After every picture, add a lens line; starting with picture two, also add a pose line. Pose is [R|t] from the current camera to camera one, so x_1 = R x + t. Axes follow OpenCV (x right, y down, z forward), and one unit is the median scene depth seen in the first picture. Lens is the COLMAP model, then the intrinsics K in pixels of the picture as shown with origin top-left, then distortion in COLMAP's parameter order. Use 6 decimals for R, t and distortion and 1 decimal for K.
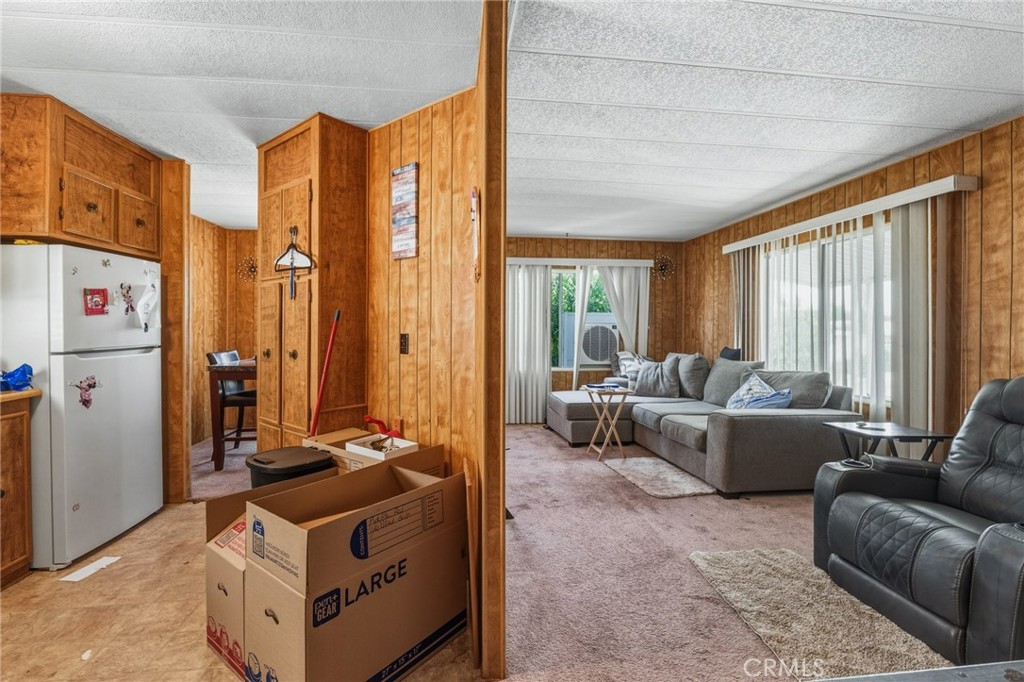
lens RADIAL K [[459.9, 0, 509.8], [0, 459.9, 328.4], [0, 0, 1]] dist [-0.007016, -0.000335]
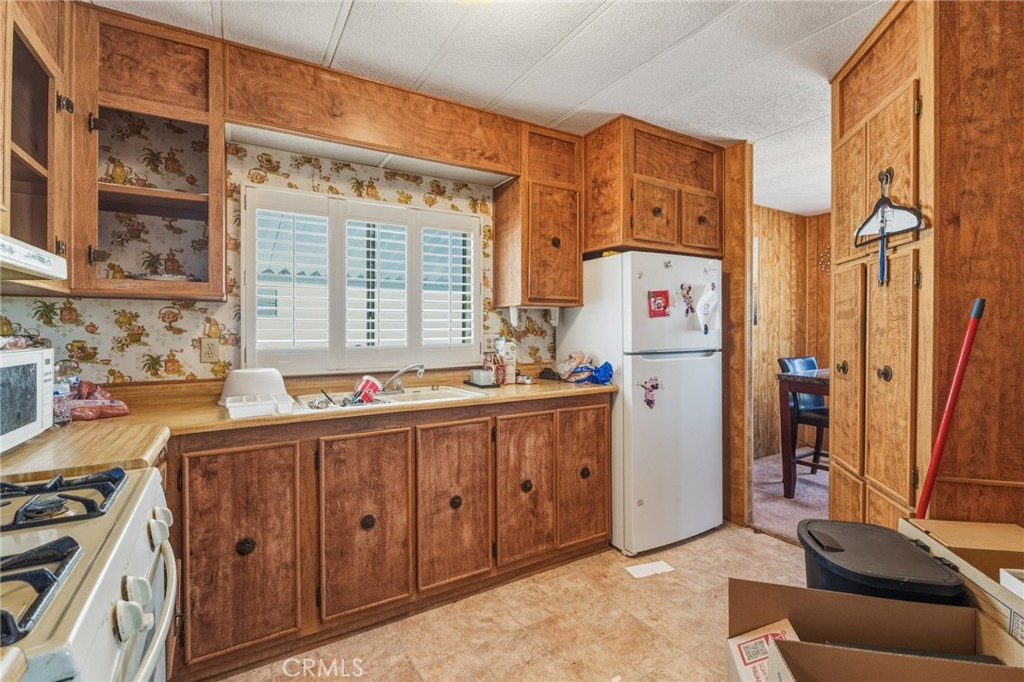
lens RADIAL K [[459.9, 0, 509.8], [0, 459.9, 328.4], [0, 0, 1]] dist [-0.007016, -0.000335]
pose [[0.408074, 0.001756, -0.912947, -0.104650], [-0.004751, 0.999989, -0.000201, -0.002321], [0.912937, 0.004419, 0.408078, 0.264951]]
